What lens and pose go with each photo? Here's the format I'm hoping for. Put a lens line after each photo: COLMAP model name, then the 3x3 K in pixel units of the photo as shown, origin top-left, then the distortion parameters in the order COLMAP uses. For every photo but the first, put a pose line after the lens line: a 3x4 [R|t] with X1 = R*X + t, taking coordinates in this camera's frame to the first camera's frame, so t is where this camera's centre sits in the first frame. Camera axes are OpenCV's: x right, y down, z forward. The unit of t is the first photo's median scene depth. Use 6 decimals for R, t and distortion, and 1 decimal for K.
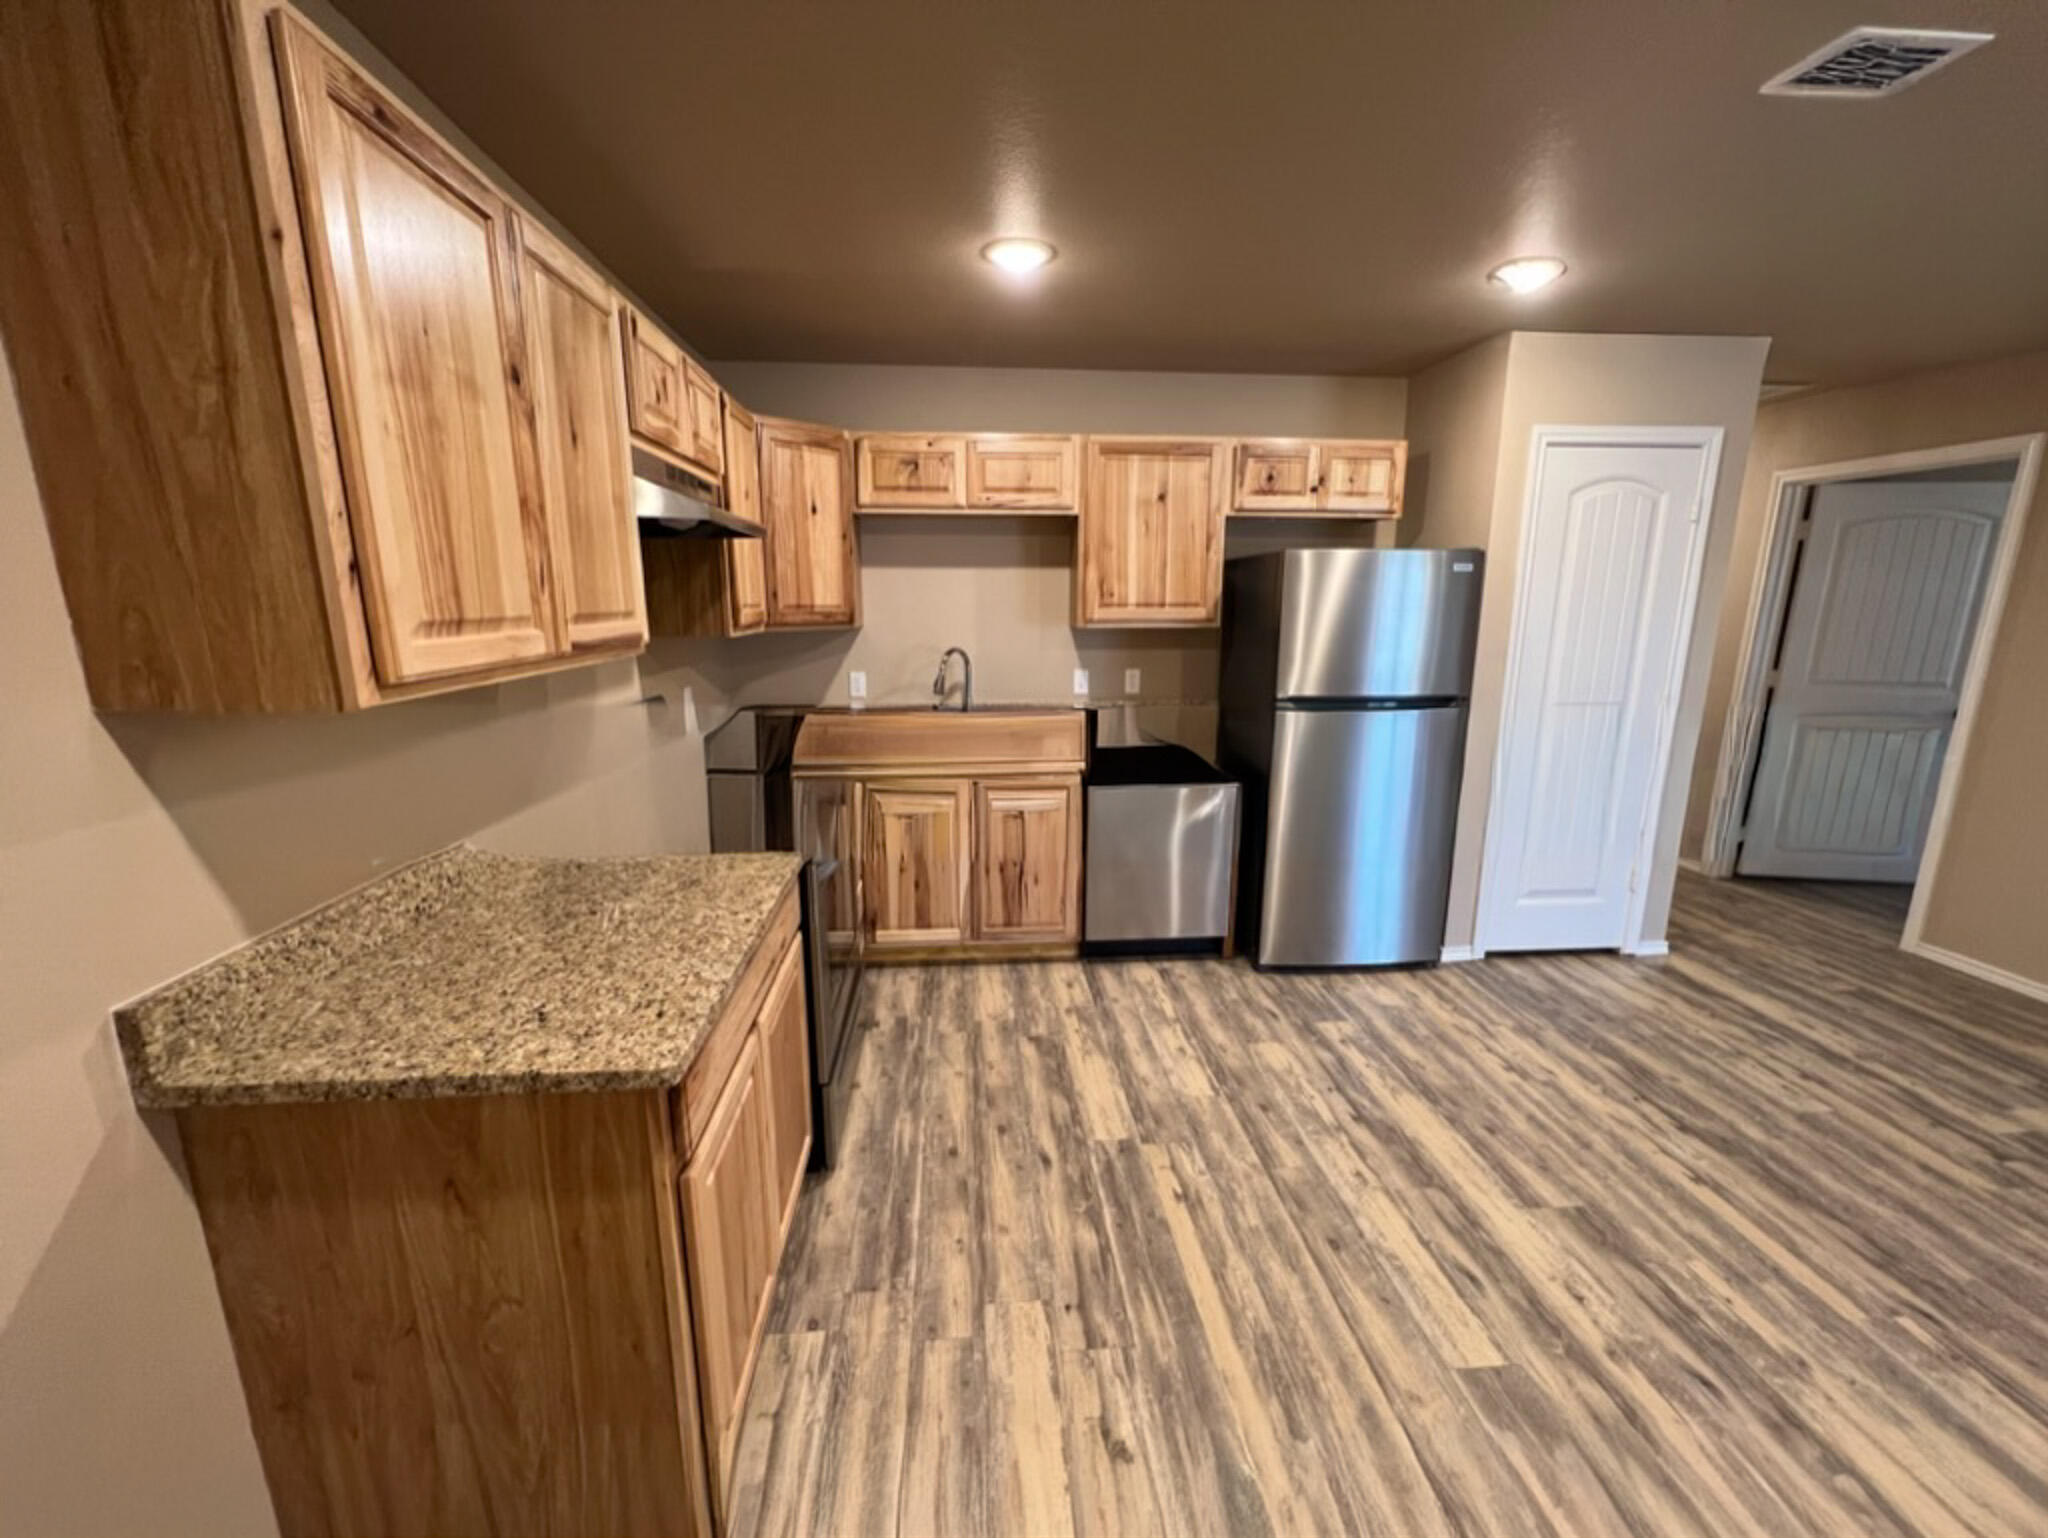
lens RADIAL K [[818.3, 0, 1015.9], [0, 818.3, 773.8], [0, 0, 1]] dist [-0.000104, -0.000119]
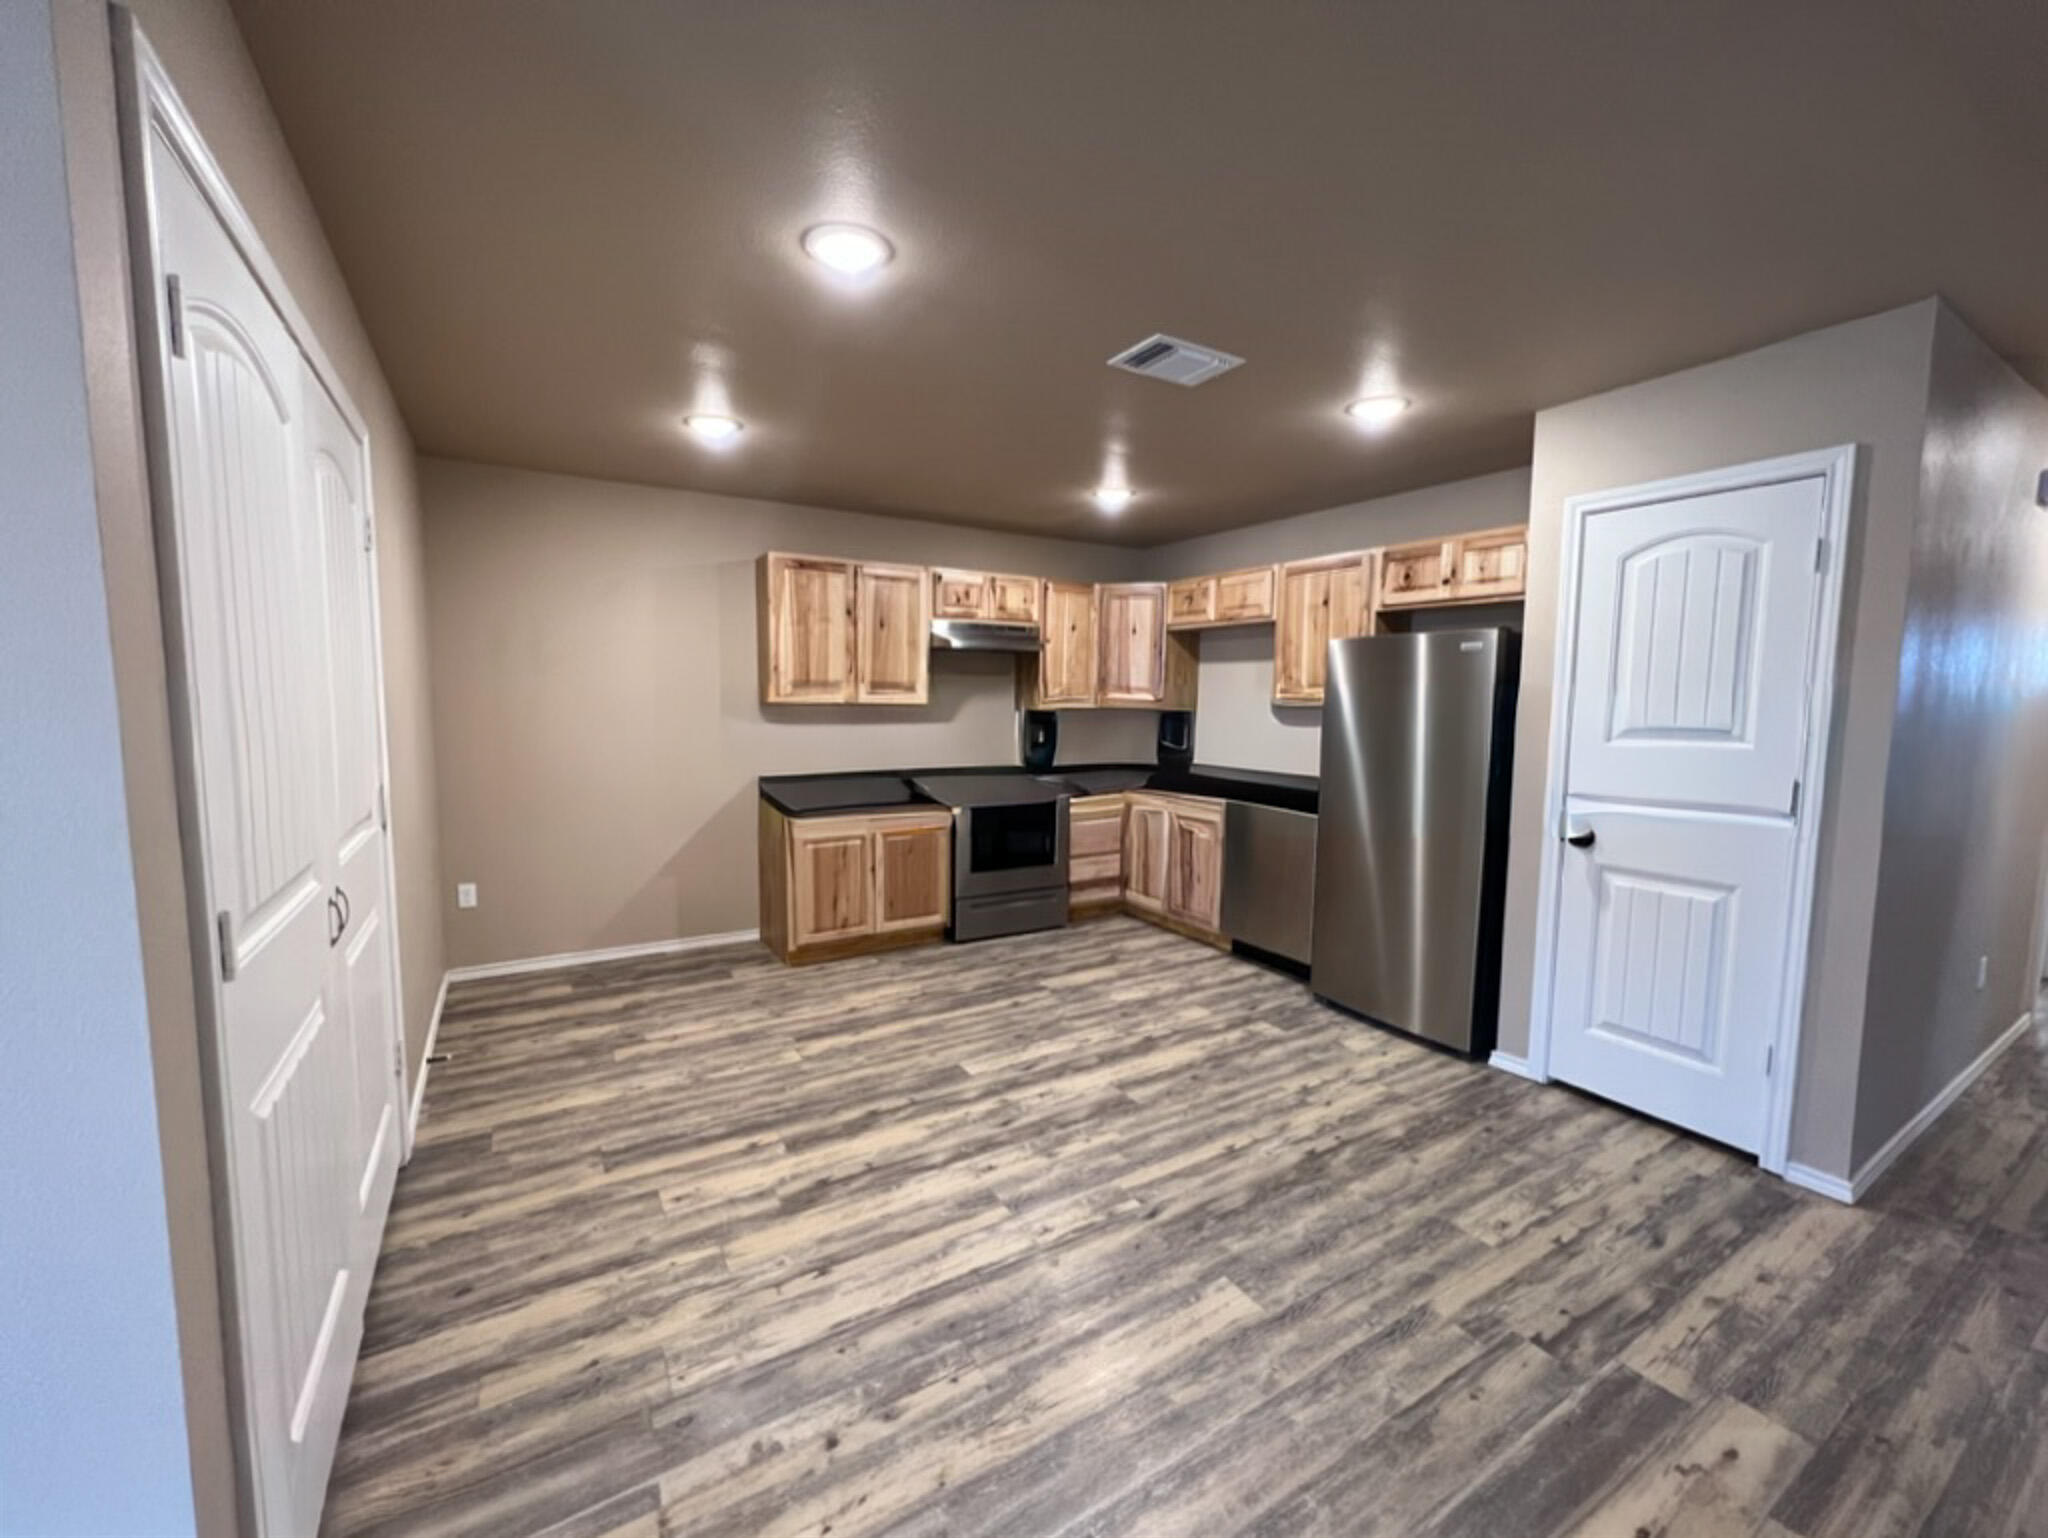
lens RADIAL K [[821.4, 0, 1028.8], [0, 821.4, 769.8], [0, 0, 1]] dist [0.000108, 0.000412]
pose [[0.459804, 0.086830, -0.883765, 1.303998], [-0.202913, 0.979152, -0.009370, 0.023154], [0.864527, 0.183636, 0.467837, 0.069161]]
